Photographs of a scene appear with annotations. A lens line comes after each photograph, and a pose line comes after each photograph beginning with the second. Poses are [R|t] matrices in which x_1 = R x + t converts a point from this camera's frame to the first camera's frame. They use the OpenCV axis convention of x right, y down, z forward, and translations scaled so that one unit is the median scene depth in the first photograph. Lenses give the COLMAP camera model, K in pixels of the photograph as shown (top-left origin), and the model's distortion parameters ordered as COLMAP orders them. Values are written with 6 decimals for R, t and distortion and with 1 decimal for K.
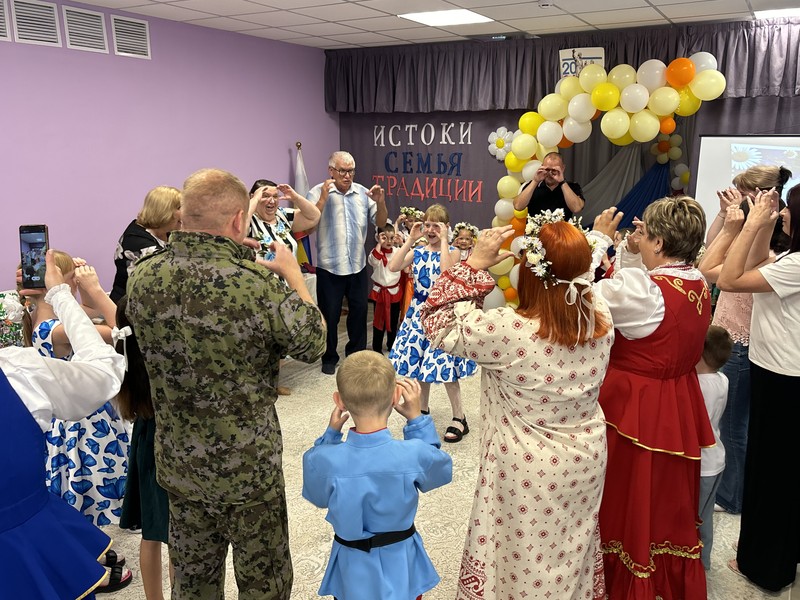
lens RADIAL K [[683.2, 0, 400.0], [0, 683.2, 300.0], [0, 0, 1]] dist [0.009589, -0.004720]
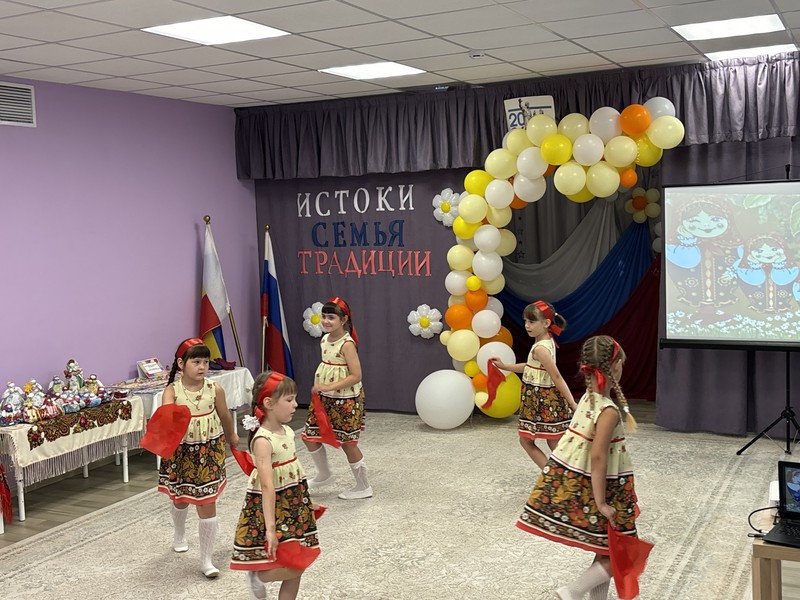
lens RADIAL K [[963.8, 0, 400.0], [0, 963.8, 300.0], [0, 0, 1]] dist [0.210248, -0.706922]
pose [[0.996522, -0.048928, 0.067453, 0.001393], [0.057984, 0.988510, -0.139591, 0.055969], [-0.059848, 0.143017, 0.987909, -0.191264]]
